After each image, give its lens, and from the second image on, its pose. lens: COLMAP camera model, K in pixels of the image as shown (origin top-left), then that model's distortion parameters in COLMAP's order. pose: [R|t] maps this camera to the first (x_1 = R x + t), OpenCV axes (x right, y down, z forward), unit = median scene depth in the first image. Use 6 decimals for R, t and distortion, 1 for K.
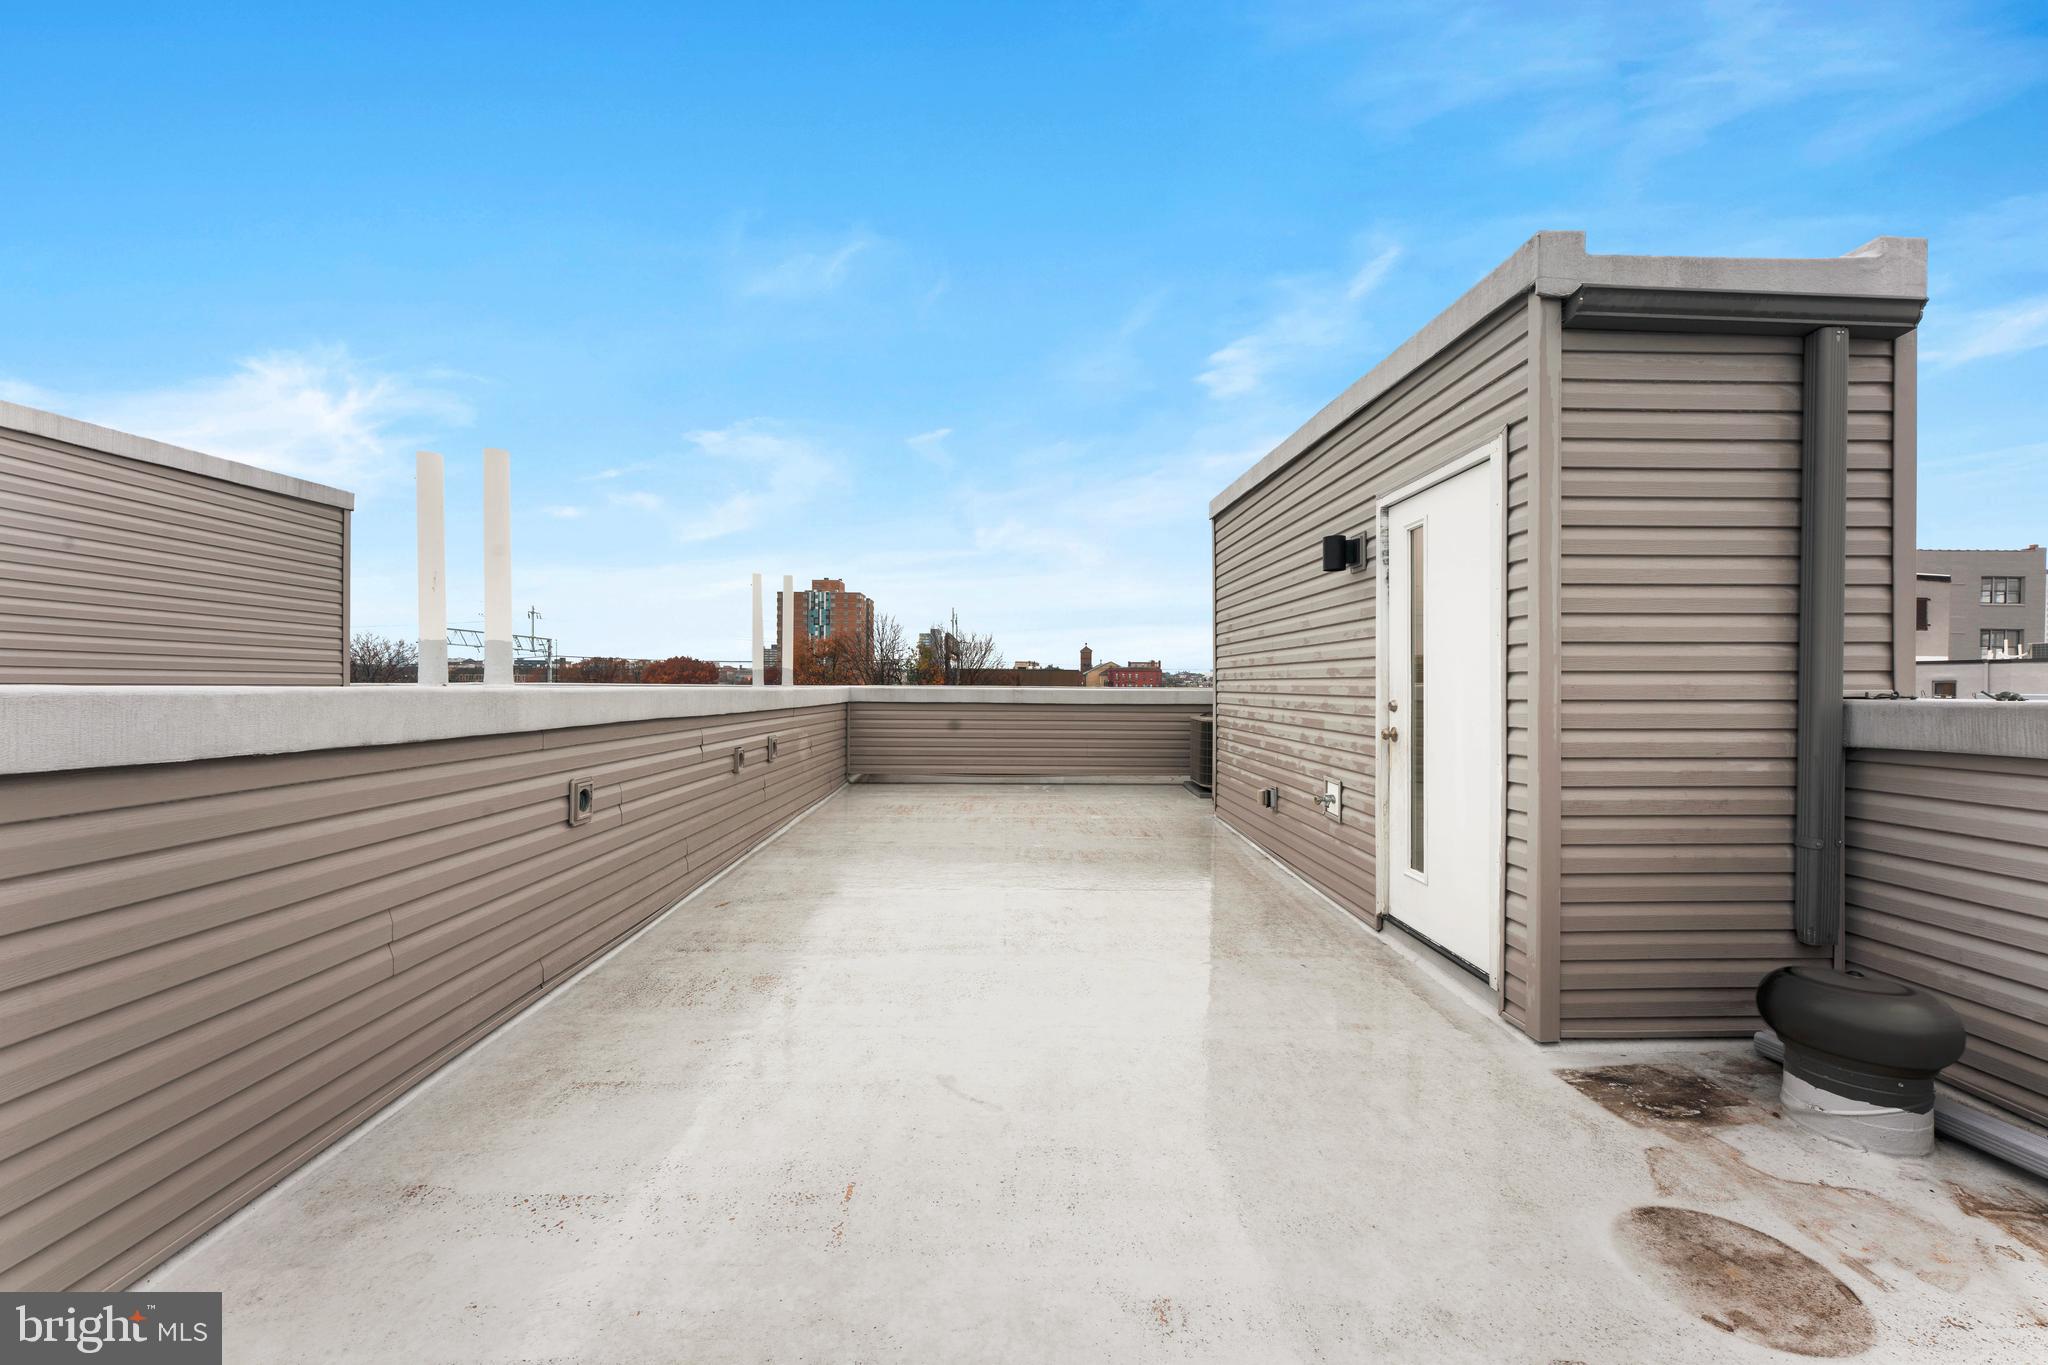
lens RADIAL K [[816.6, 0, 1029.8], [0, 816.6, 675.4], [0, 0, 1]] dist [-0.000234, -0.000353]
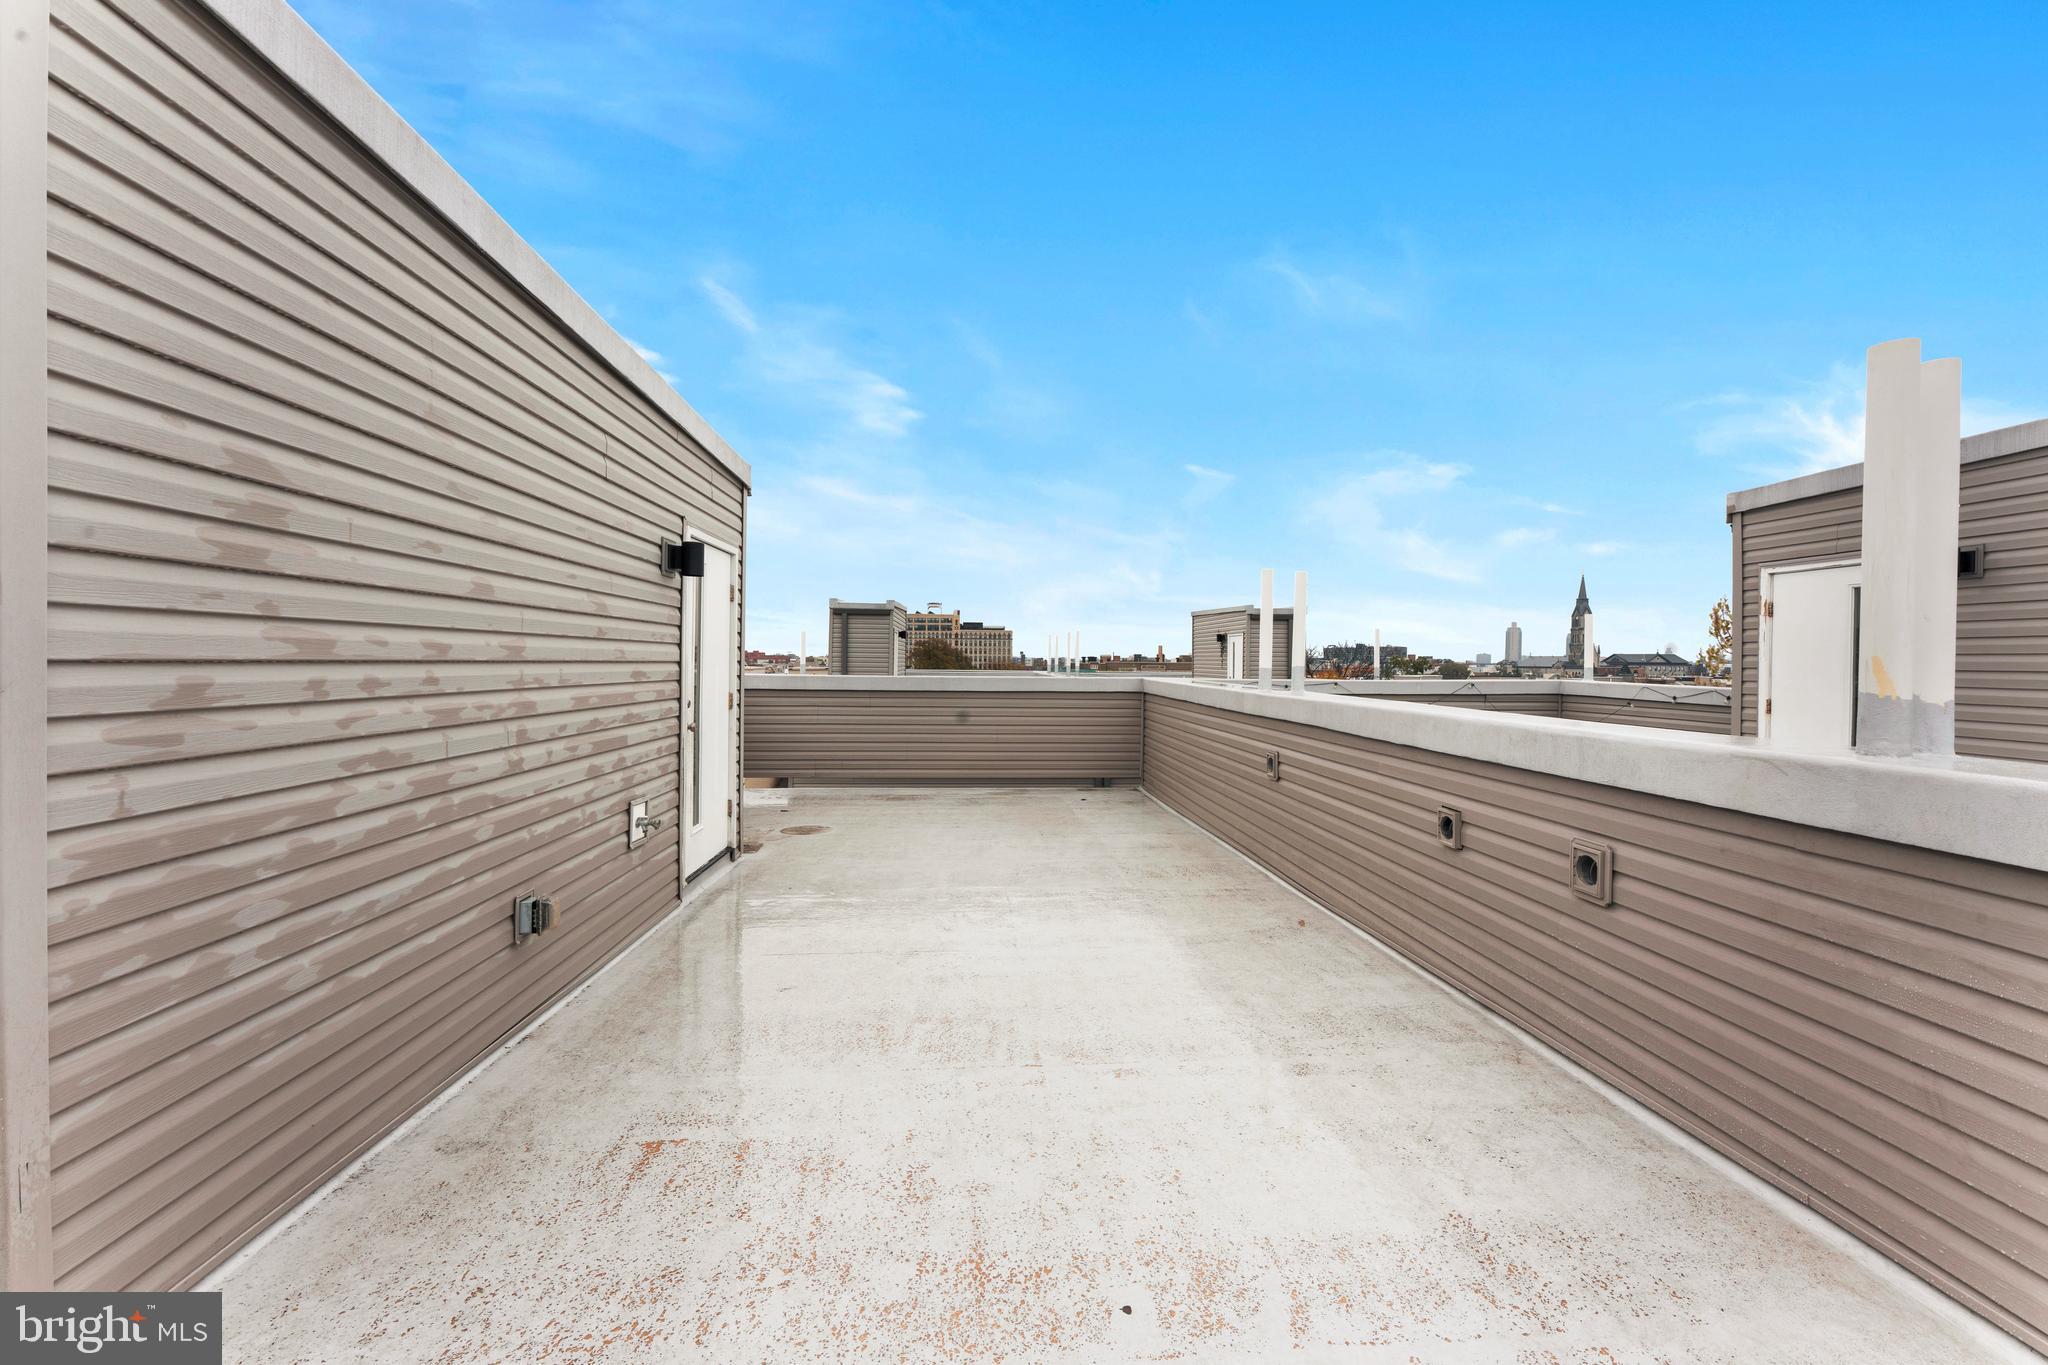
lens RADIAL K [[816.6, 0, 1029.8], [0, 816.6, 675.4], [0, 0, 1]] dist [-0.000234, -0.000353]
pose [[-0.998617, -0.010906, -0.051429, 0.003926], [-0.011190, 0.999924, 0.005222, -0.012738], [0.051368, 0.005790, -0.998663, 1.808248]]
